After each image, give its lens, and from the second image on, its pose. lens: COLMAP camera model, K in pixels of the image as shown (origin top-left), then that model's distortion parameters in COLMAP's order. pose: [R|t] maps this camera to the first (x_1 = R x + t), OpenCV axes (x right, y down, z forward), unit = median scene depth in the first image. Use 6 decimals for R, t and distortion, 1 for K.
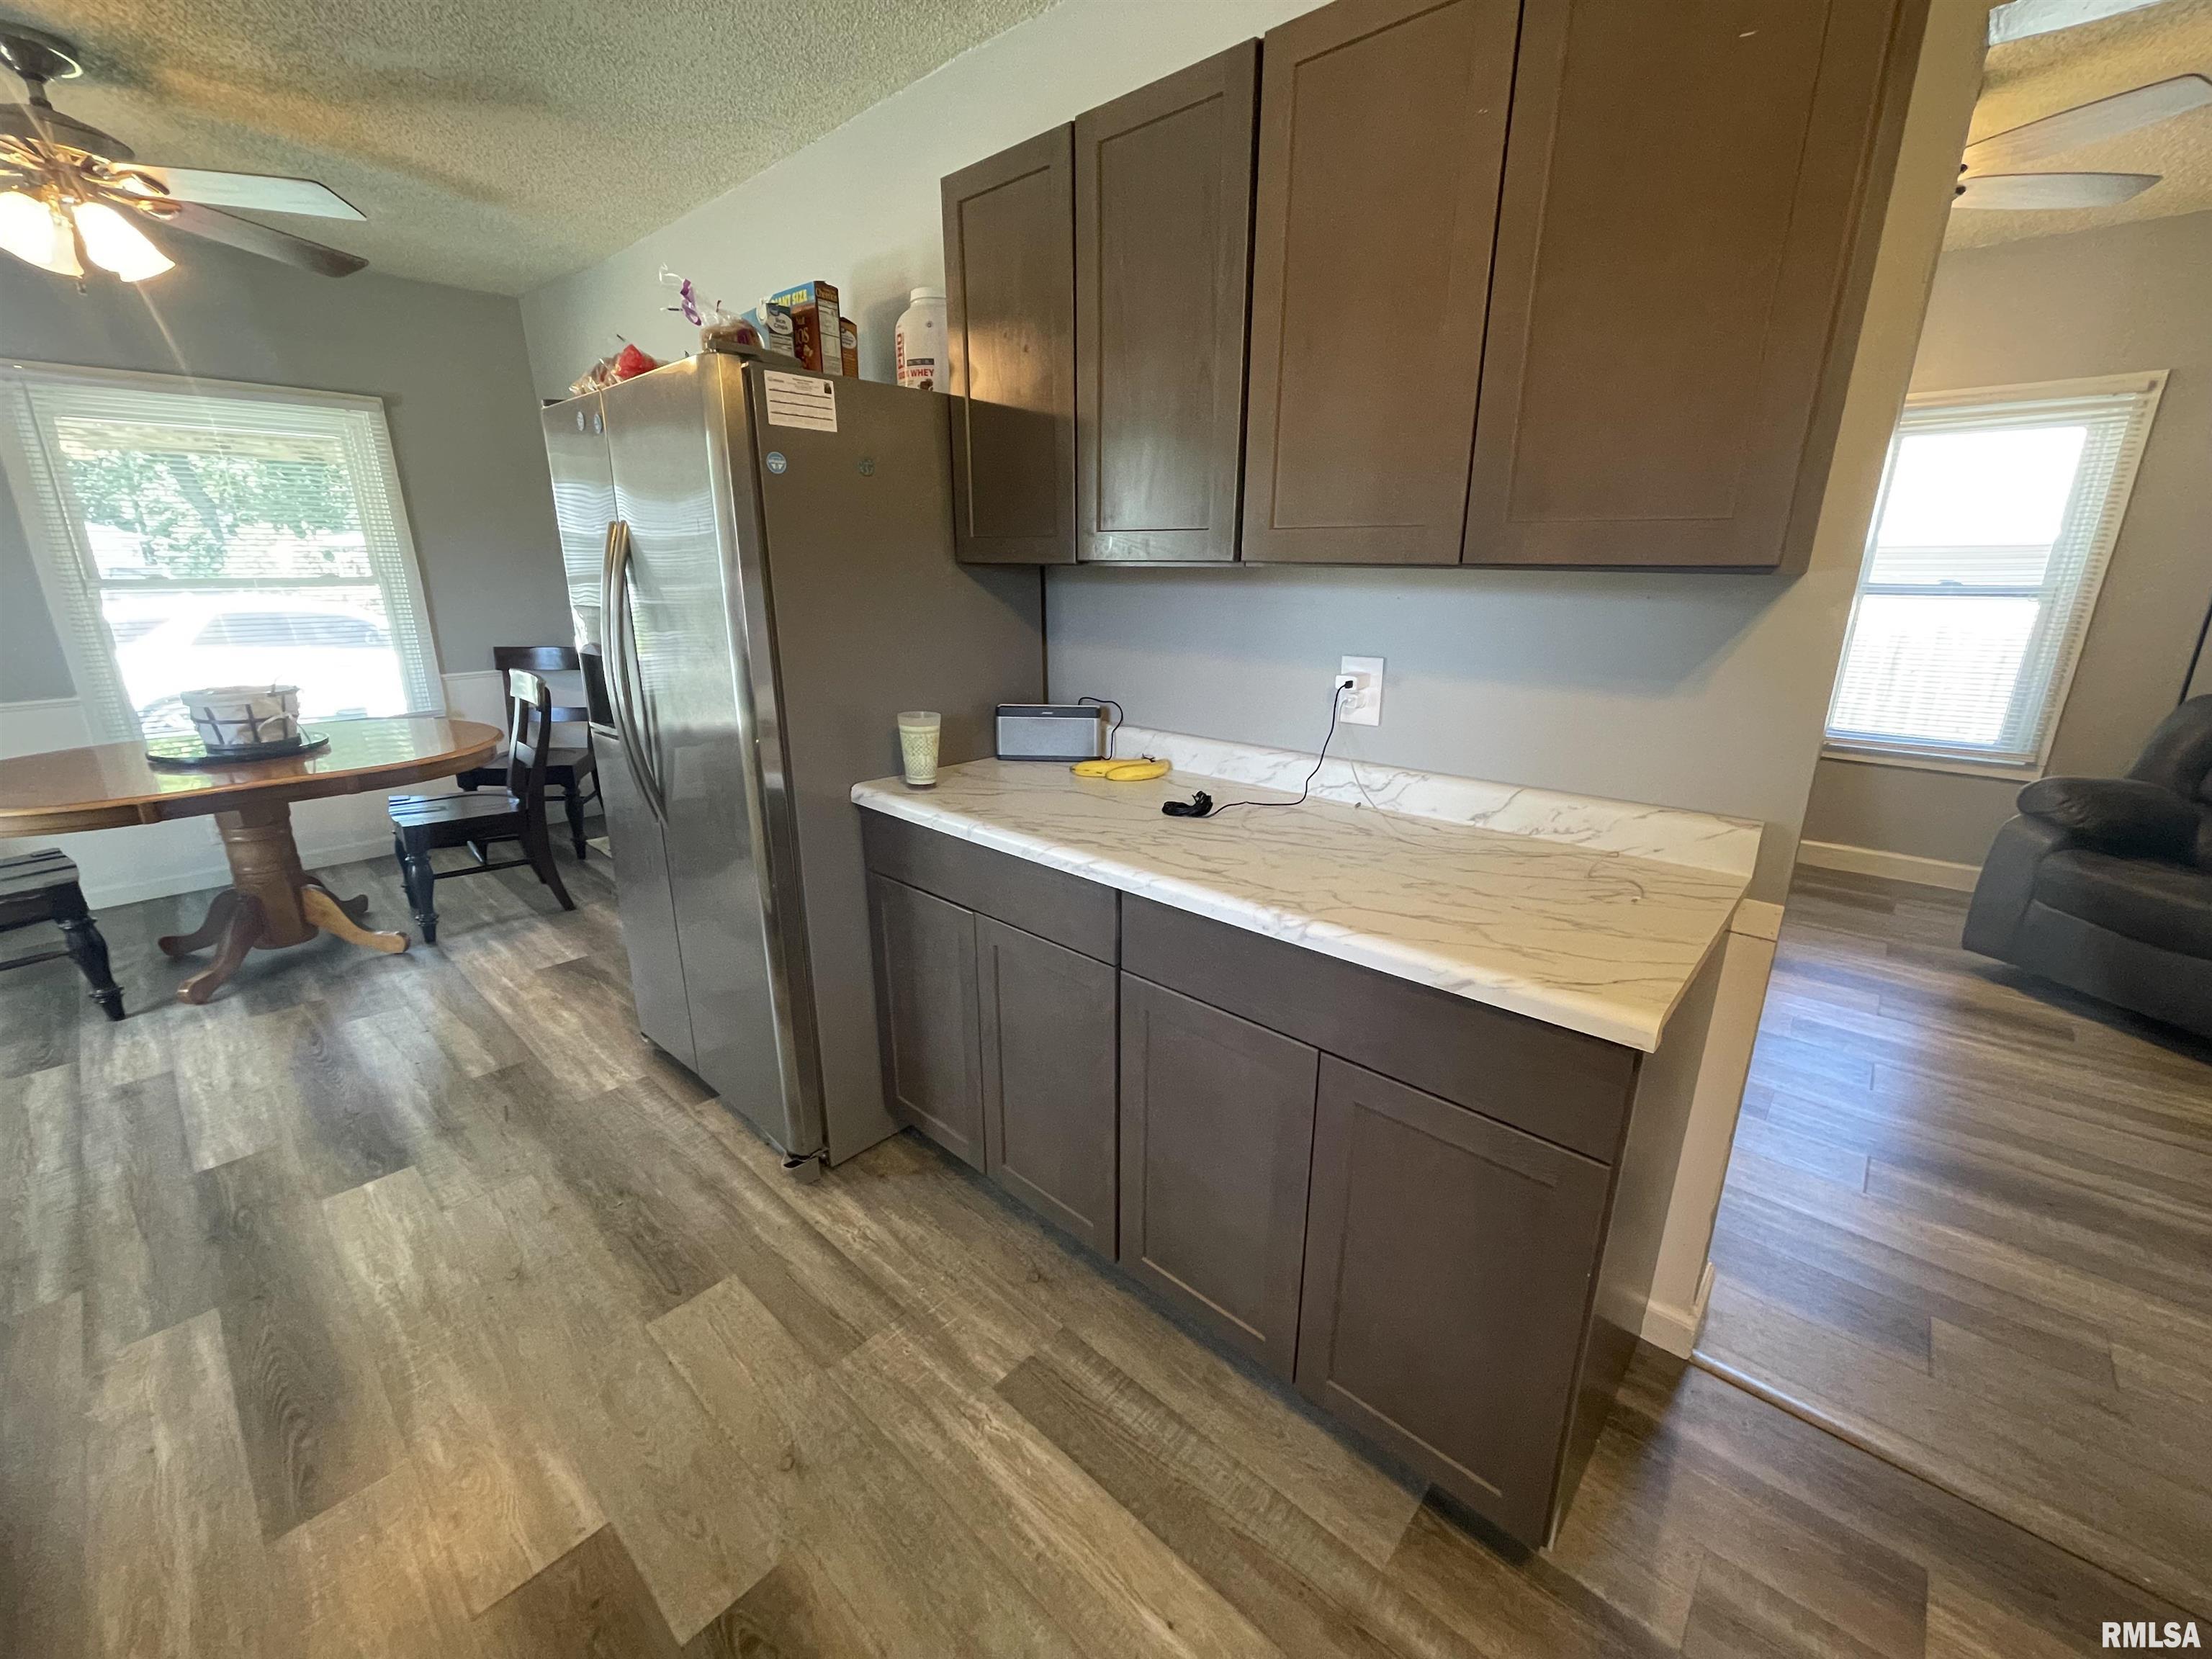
lens RADIAL K [[896.3, 0, 1113.1], [0, 896.3, 821.1], [0, 0, 1]] dist [-0.003097, 0.000423]
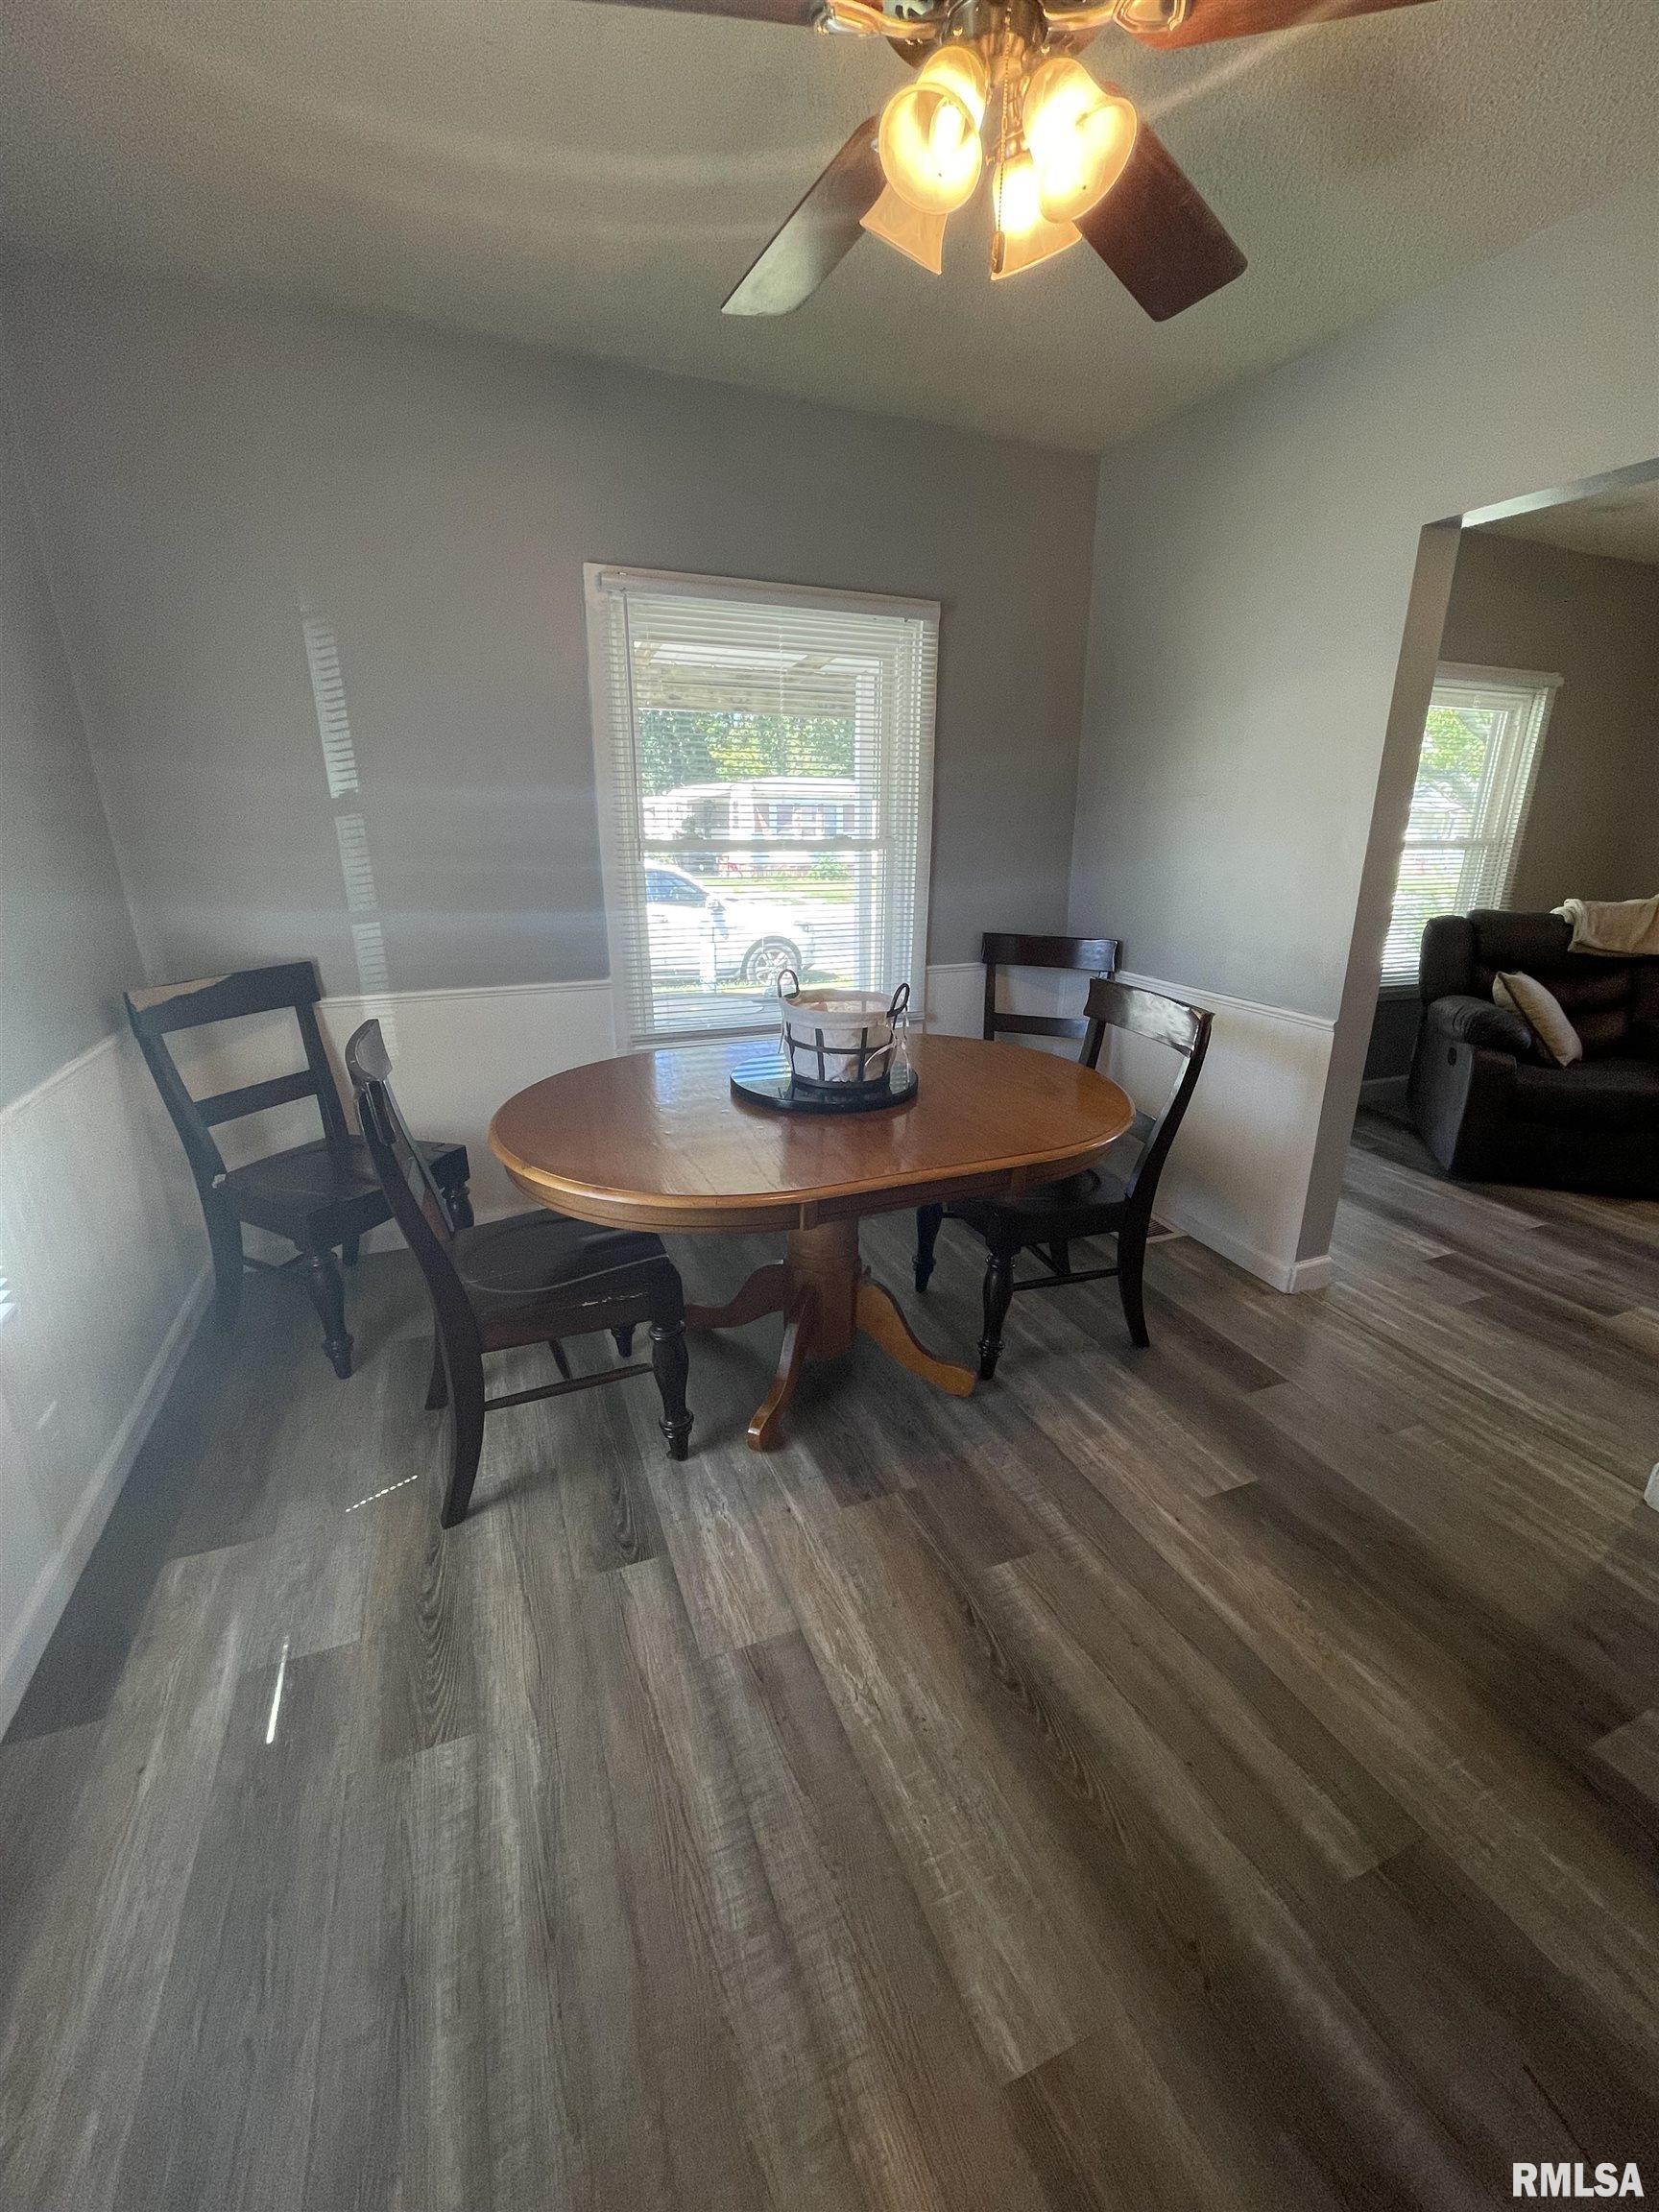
lens RADIAL K [[896.3, 0, 836.2], [0, 896.3, 1100.3], [0, 0, 1]] dist [-0.003097, 0.000423]
pose [[0.902704, 0.133591, -0.408997, -1.009914], [-0.126683, 0.990964, 0.044075, -0.148743], [0.411189, 0.012026, 0.911471, 0.531740]]
